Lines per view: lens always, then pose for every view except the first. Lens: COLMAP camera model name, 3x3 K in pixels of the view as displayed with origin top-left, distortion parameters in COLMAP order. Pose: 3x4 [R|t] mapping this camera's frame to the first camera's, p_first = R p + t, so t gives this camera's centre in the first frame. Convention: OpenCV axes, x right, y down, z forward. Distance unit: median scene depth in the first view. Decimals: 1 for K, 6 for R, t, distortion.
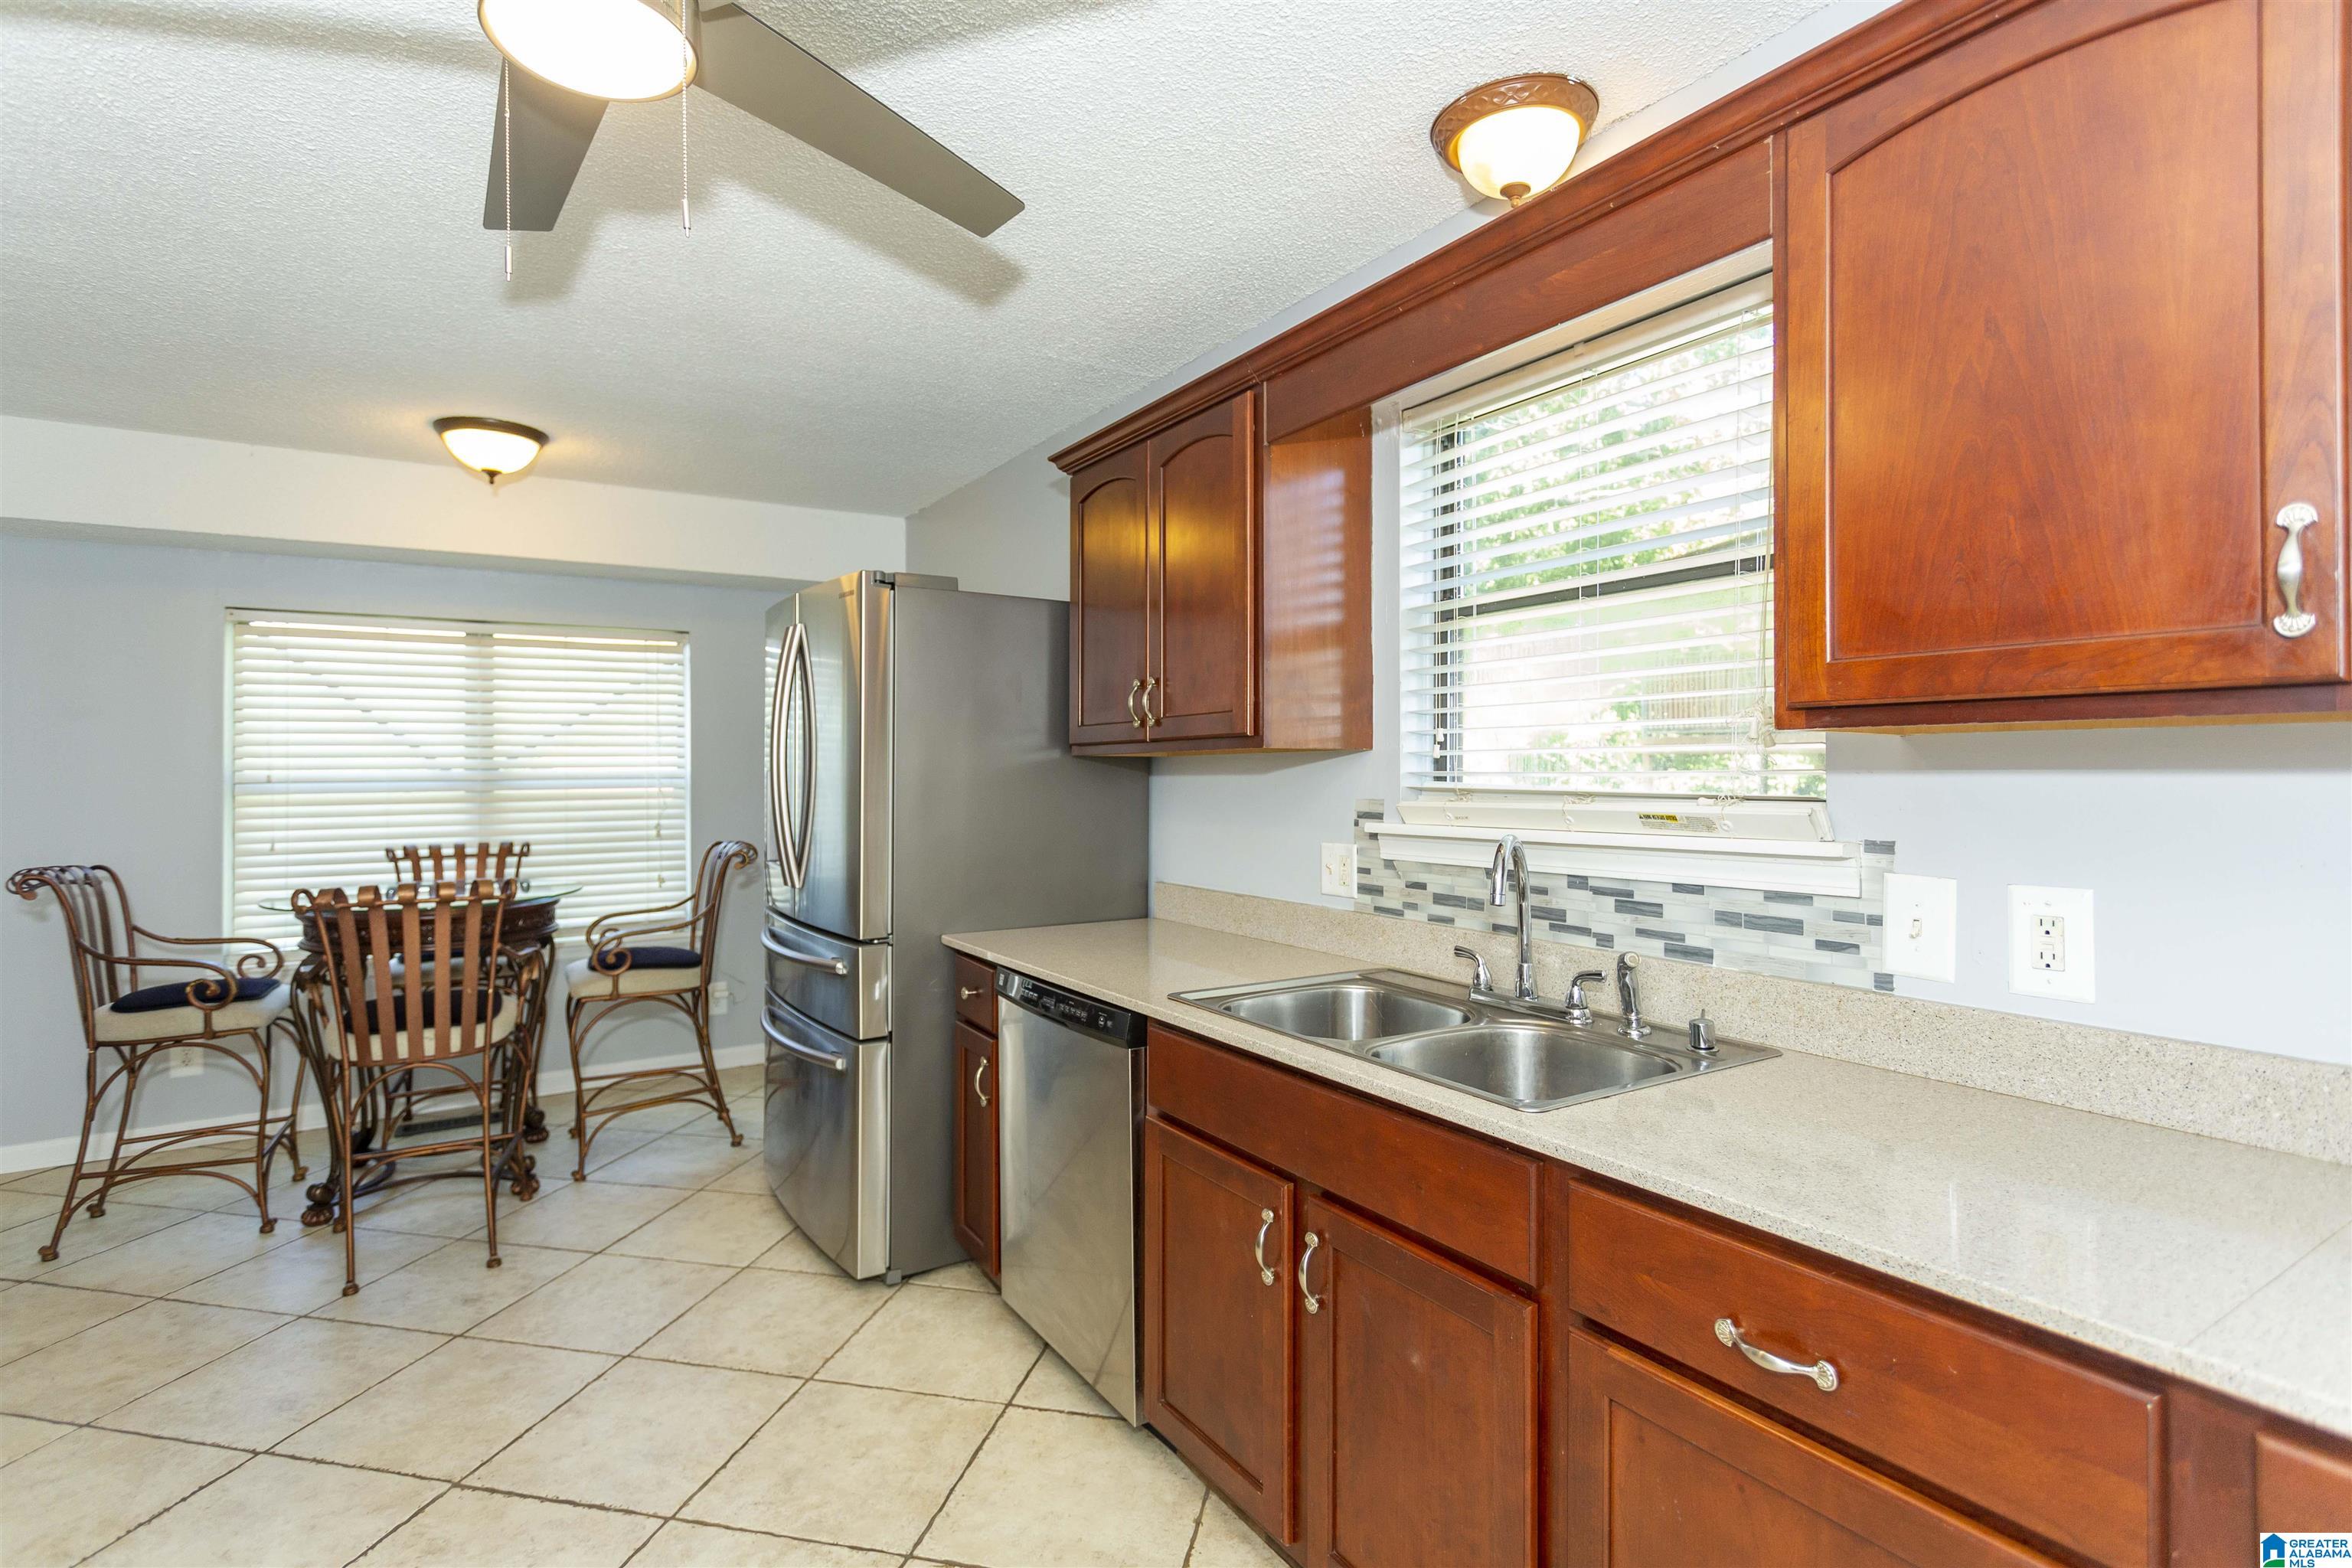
lens RADIAL K [[1118.8, 0, 1163.6], [0, 1118.8, 760.6], [0, 0, 1]] dist [-0.000097, 0.000830]
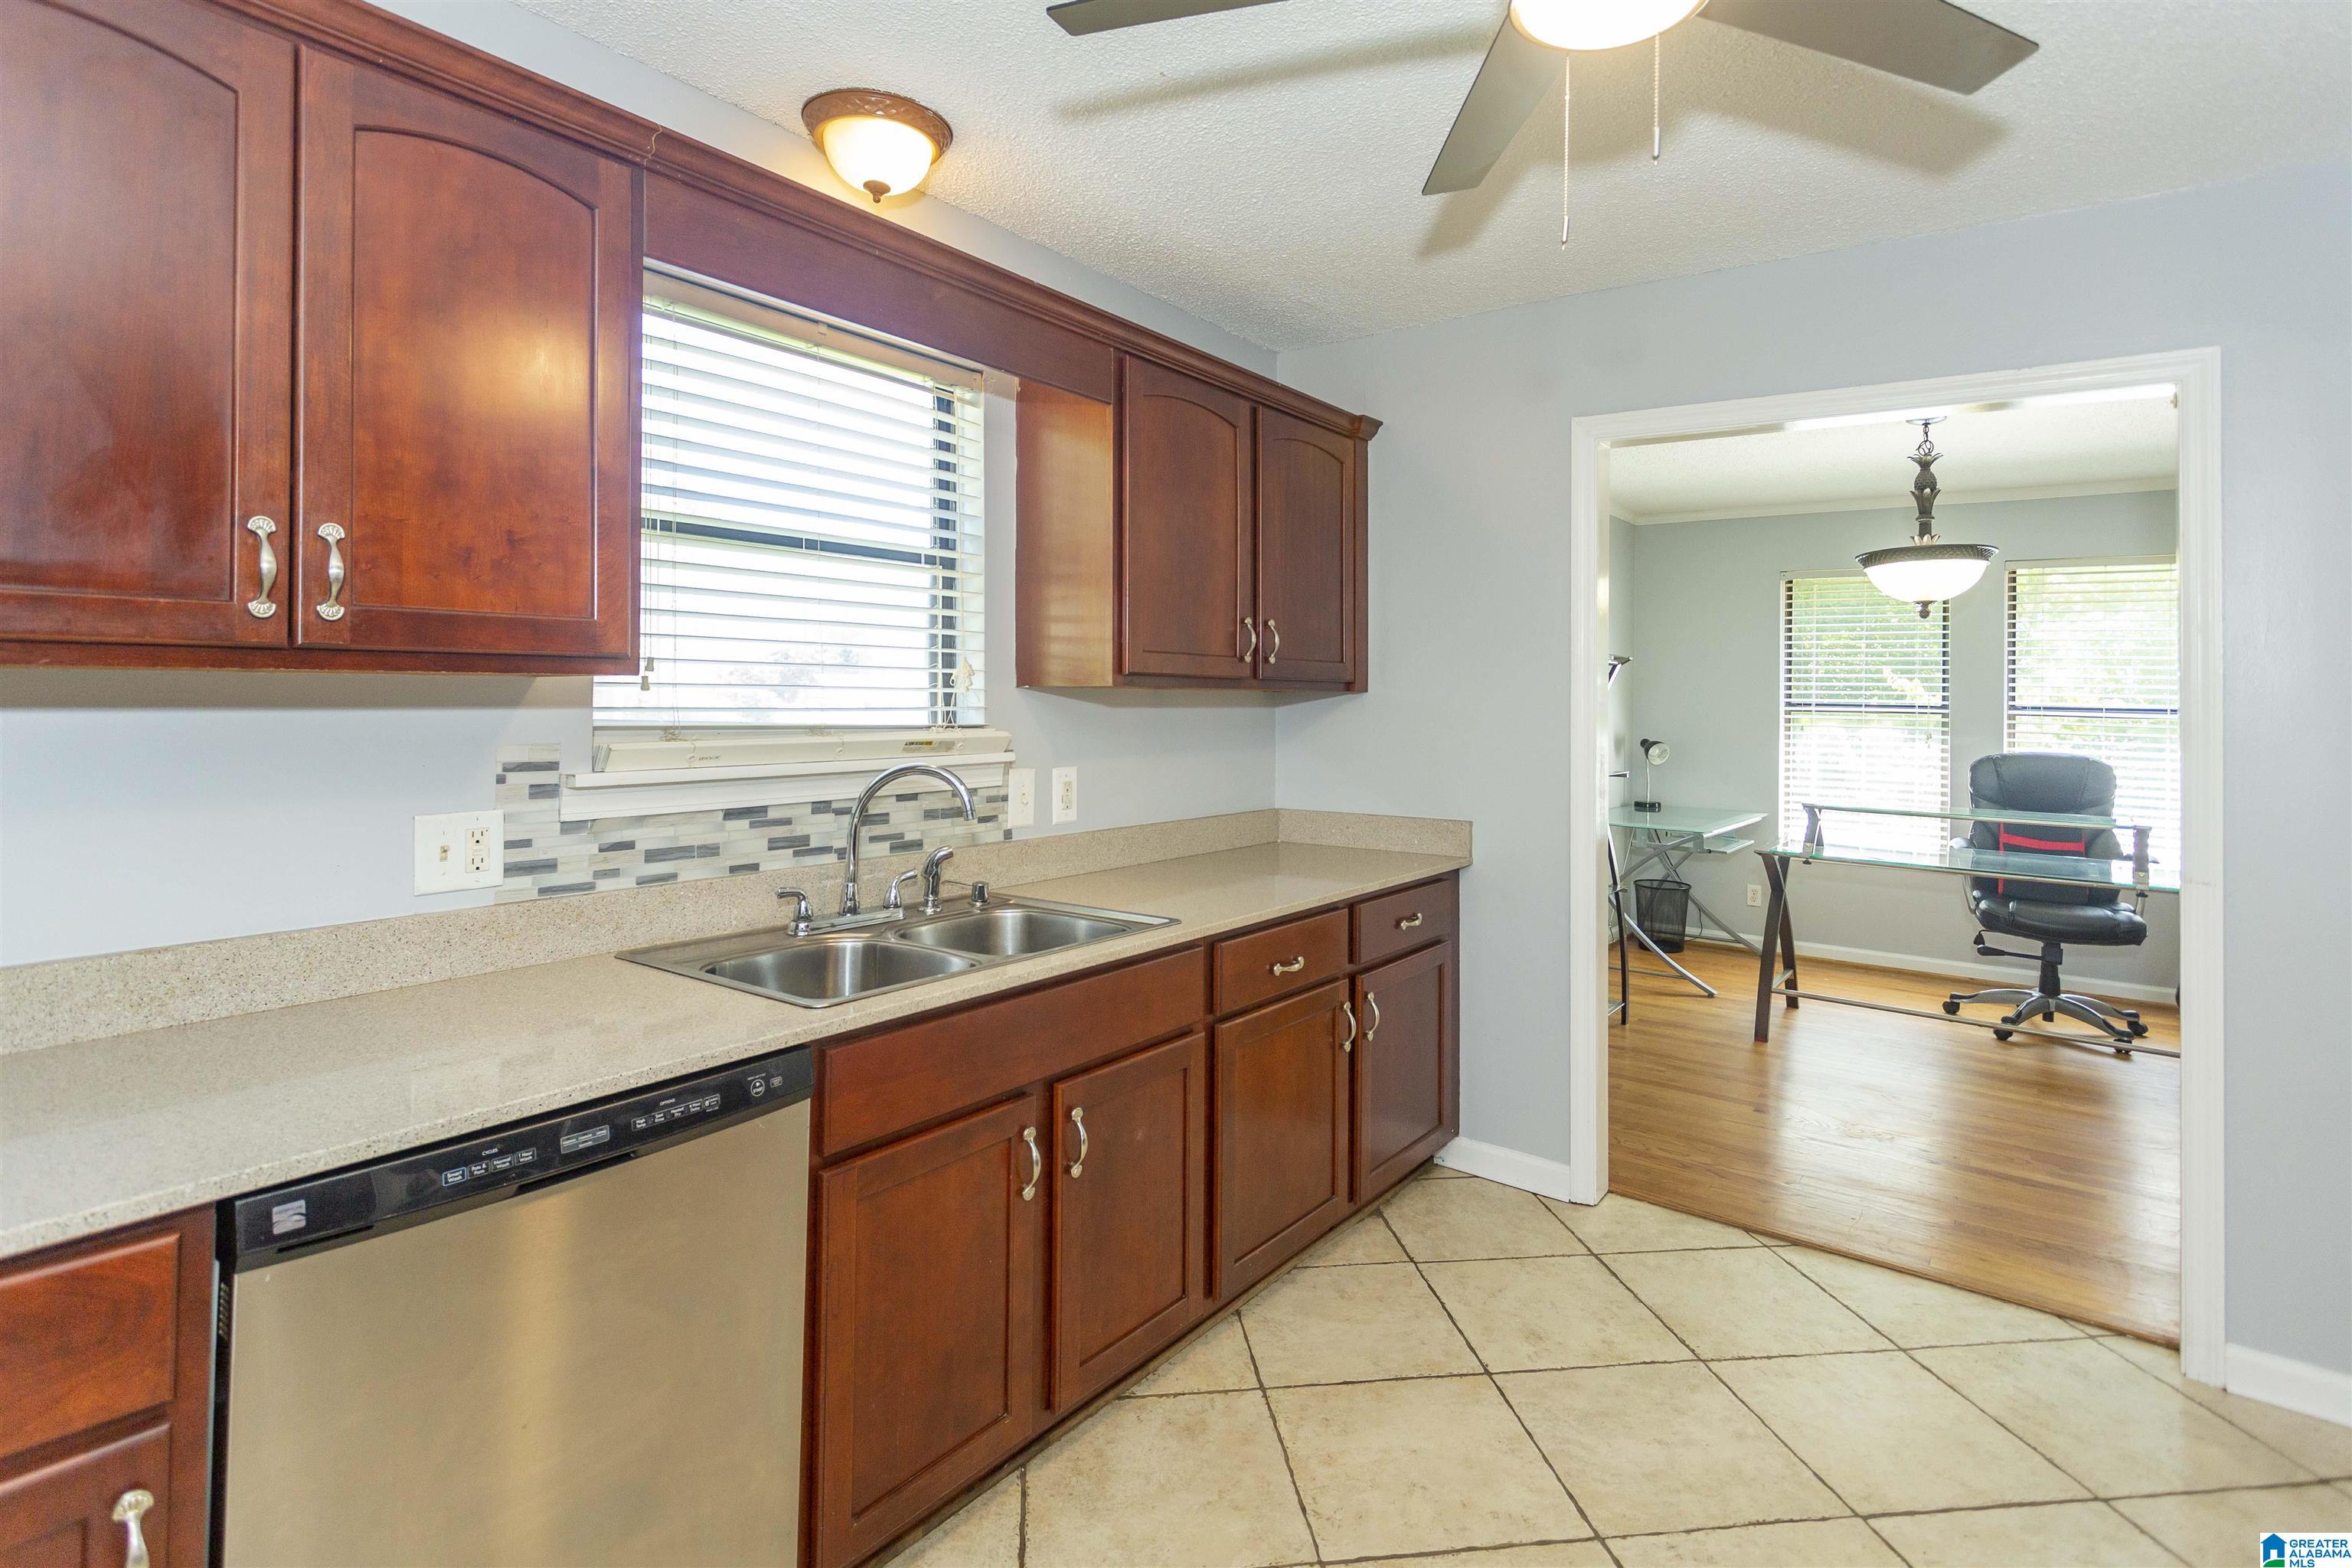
lens RADIAL K [[1156.9, 0, 1198.4], [0, 1156.9, 671.2], [0, 0, 1]] dist [0.001898, -0.000664]
pose [[-0.358624, 0.024092, 0.933171, -0.697342], [-0.017308, 0.999323, -0.032452, 0.003717], [-0.933322, -0.027789, -0.357964, 0.884536]]
